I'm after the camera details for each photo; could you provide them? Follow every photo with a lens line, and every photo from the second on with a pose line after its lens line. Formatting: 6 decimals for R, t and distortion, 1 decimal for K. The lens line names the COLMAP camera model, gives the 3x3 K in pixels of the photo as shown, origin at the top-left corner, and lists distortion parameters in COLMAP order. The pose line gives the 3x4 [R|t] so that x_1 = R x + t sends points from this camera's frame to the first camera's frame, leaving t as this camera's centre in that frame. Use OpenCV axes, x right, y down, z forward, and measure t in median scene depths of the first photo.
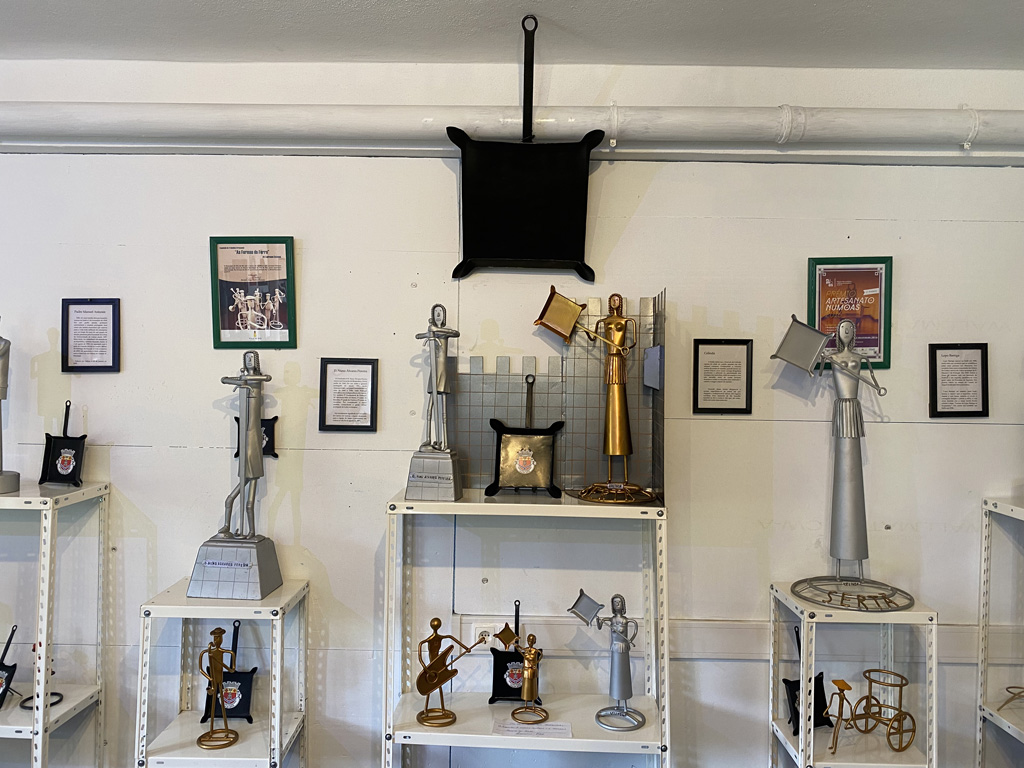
lens RADIAL K [[787.2, 0, 509.4], [0, 787.2, 394.7], [0, 0, 1]] dist [0.032060, -0.062377]
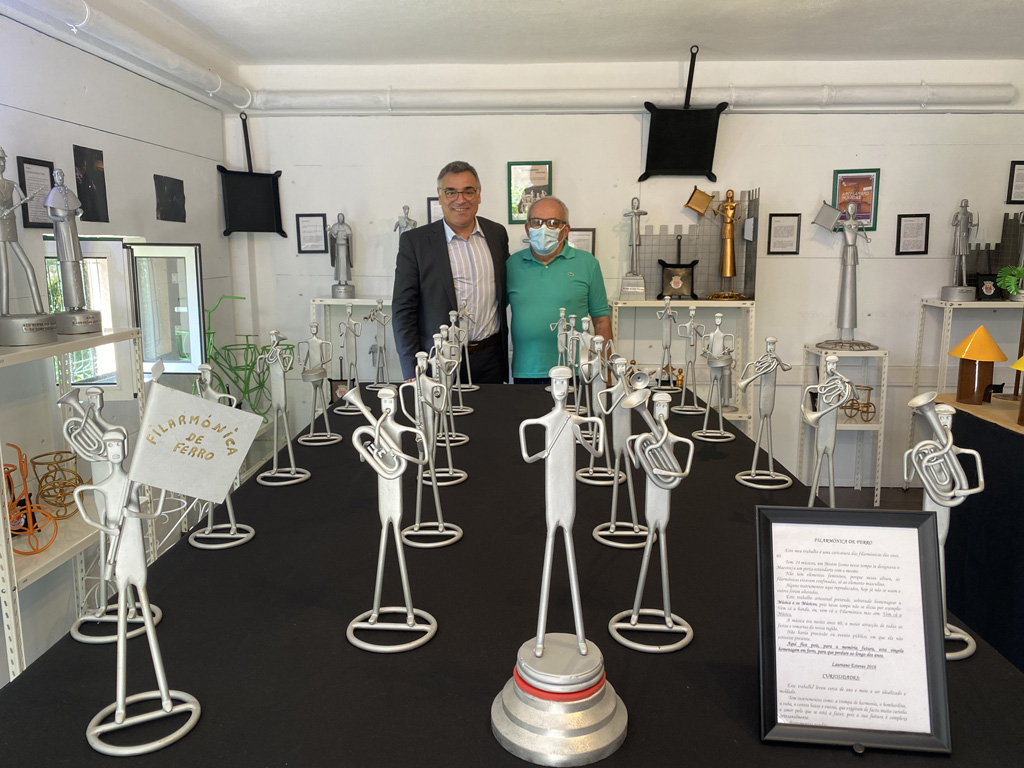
lens RADIAL K [[771.5, 0, 512.0], [0, 771.5, 384.0], [0, 0, 1]] dist [0.061391, -0.131578]
pose [[0.999595, -0.008186, -0.027246, -0.324502], [0.012372, 0.987486, 0.157218, 0.030067], [0.025618, -0.157491, 0.987188, -0.879909]]
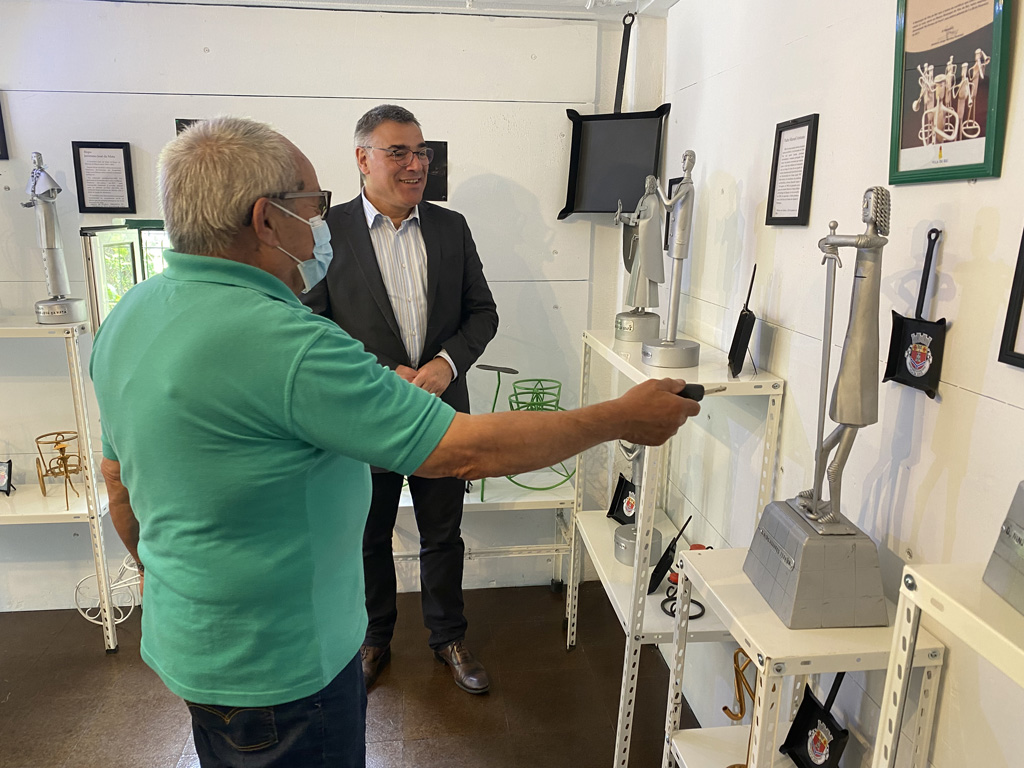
lens RADIAL K [[773.4, 0, 515.4], [0, 773.4, 401.2], [0, 0, 1]] dist [0.035669, -0.073394]
pose [[0.132948, 0.225369, -0.965160, 0.160989], [-0.027993, 0.974270, 0.223640, -0.025116], [0.990728, -0.002714, 0.135836, 0.670268]]
